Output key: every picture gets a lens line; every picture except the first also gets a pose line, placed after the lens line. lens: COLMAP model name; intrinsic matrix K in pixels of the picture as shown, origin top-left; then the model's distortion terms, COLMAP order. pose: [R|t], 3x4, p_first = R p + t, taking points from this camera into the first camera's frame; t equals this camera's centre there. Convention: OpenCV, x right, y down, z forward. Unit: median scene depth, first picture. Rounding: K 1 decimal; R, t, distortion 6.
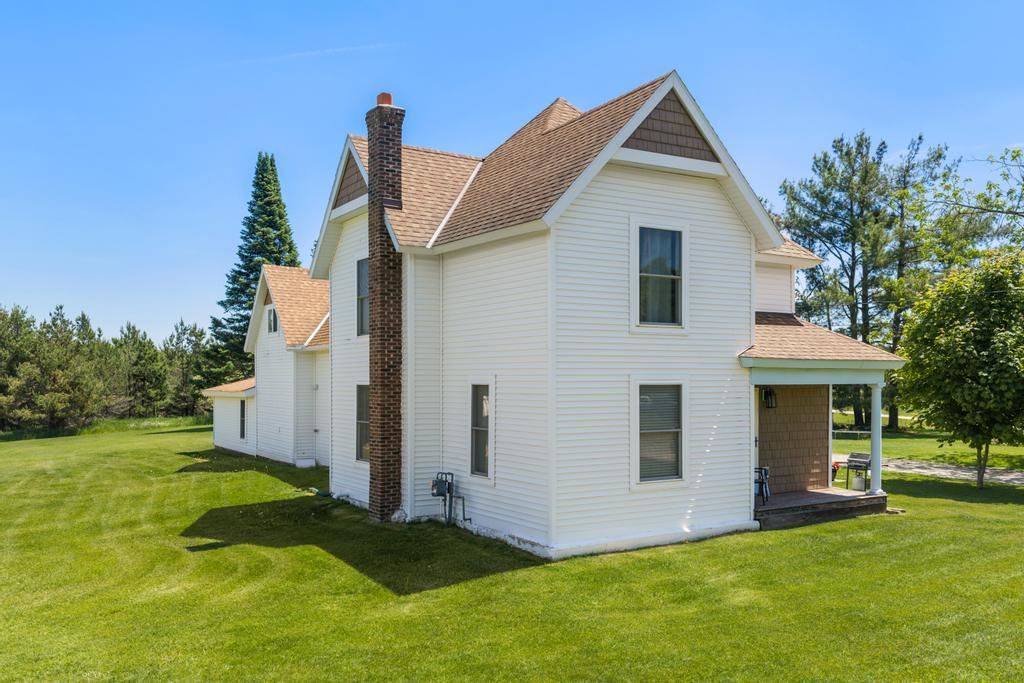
lens RADIAL K [[873.2, 0, 560.0], [0, 873.2, 403.0], [0, 0, 1]] dist [0.013429, -0.036589]
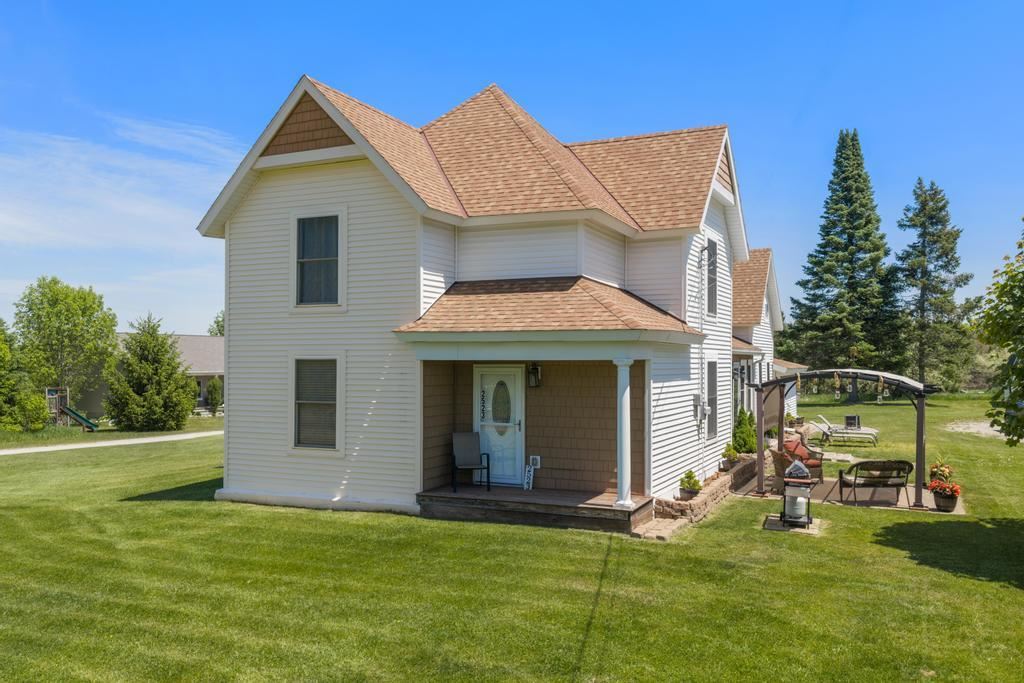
lens RADIAL K [[873.2, 0, 516.5], [0, 873.2, 340.8], [0, 0, 1]] dist [0.013429, -0.036589]
pose [[0.535593, -0.014647, -0.844349, 1.147958], [-0.024666, 0.999152, -0.032978, -0.014066], [0.844116, 0.038490, 0.534777, 0.618199]]
